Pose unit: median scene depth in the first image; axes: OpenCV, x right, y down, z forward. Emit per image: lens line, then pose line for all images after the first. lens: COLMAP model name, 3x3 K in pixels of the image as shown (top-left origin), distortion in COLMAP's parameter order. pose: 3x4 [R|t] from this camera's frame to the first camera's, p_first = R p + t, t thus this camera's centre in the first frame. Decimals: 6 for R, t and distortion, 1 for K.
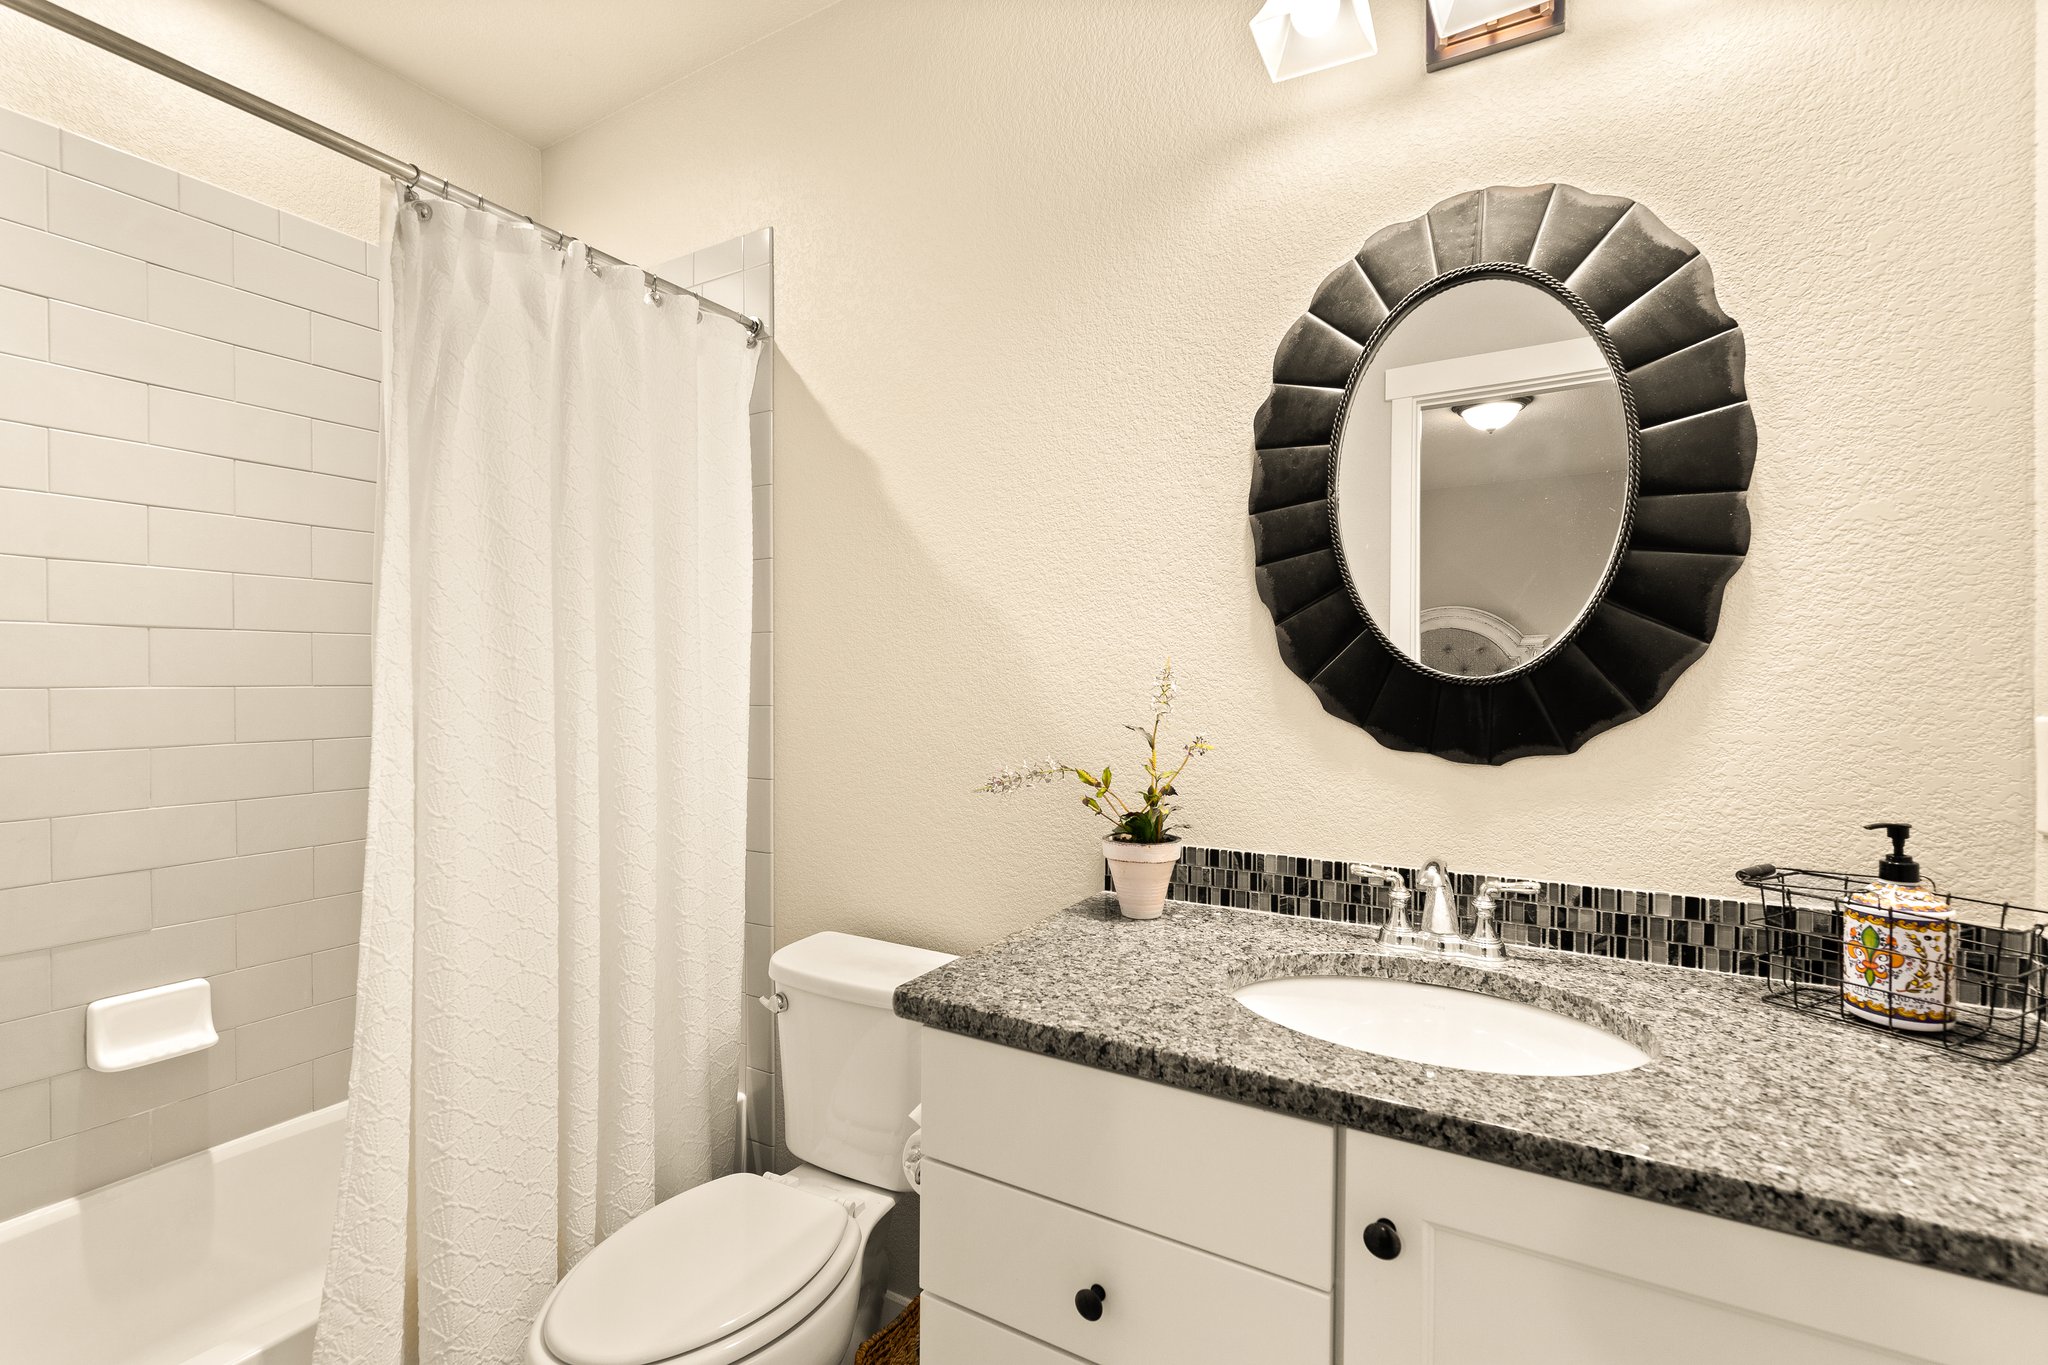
lens RADIAL K [[894.4, 0, 1020.5], [0, 894.4, 676.0], [0, 0, 1]] dist [-0.000166, 0.000111]
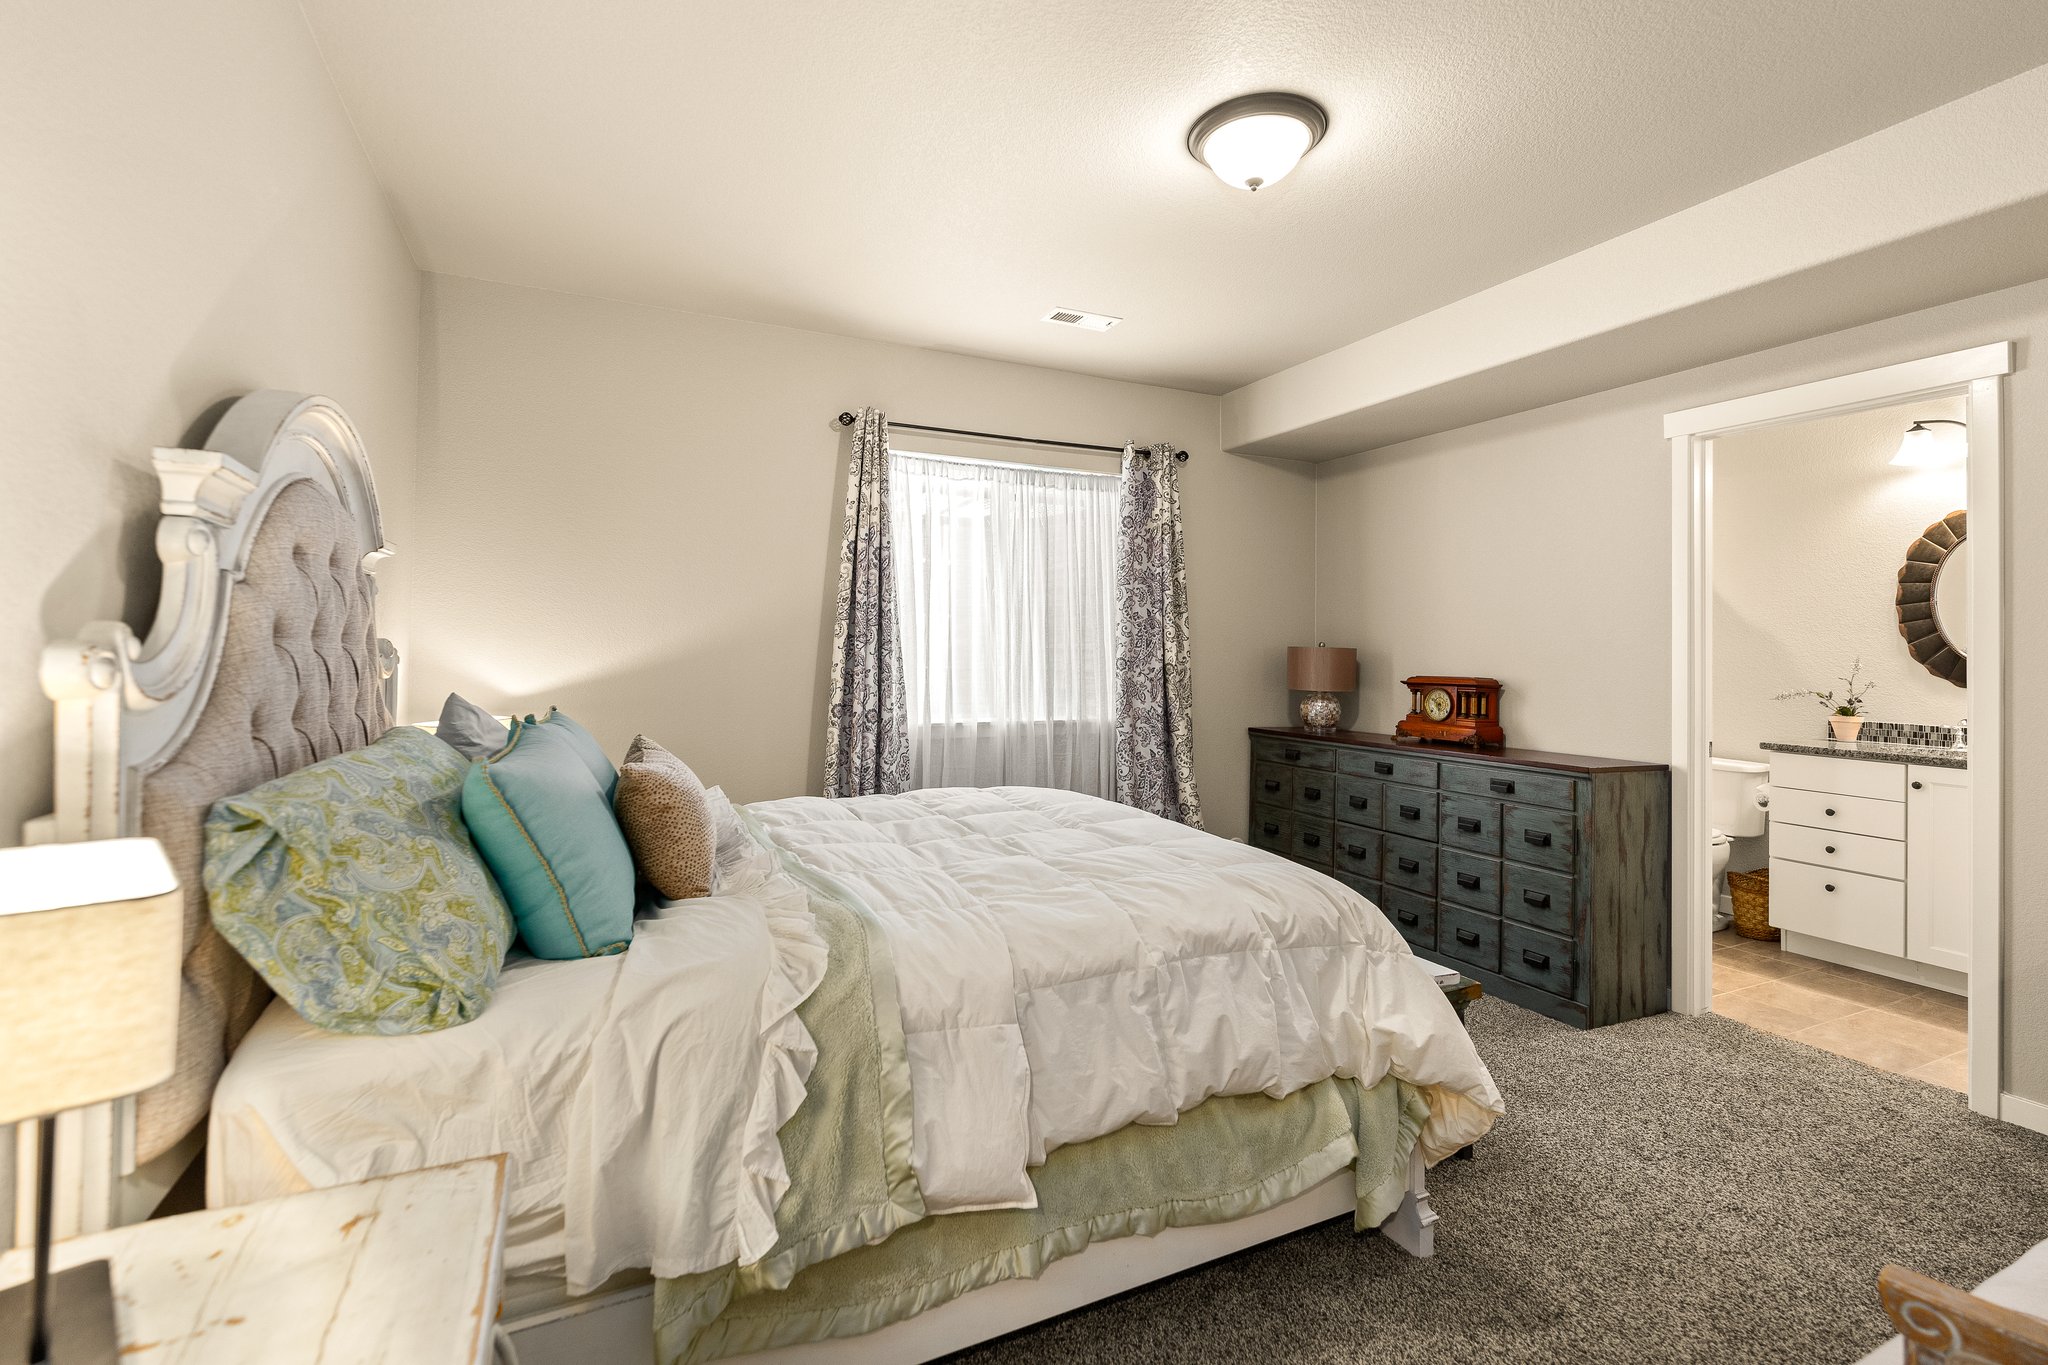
lens RADIAL K [[894.4, 0, 1029.0], [0, 894.4, 651.9], [0, 0, 1]] dist [-0.000166, 0.000111]
pose [[0.820515, 0.001581, -0.571623, -0.397693], [-0.006767, 0.999953, -0.006947, 0.008432], [0.571585, 0.009568, 0.820487, -3.022394]]
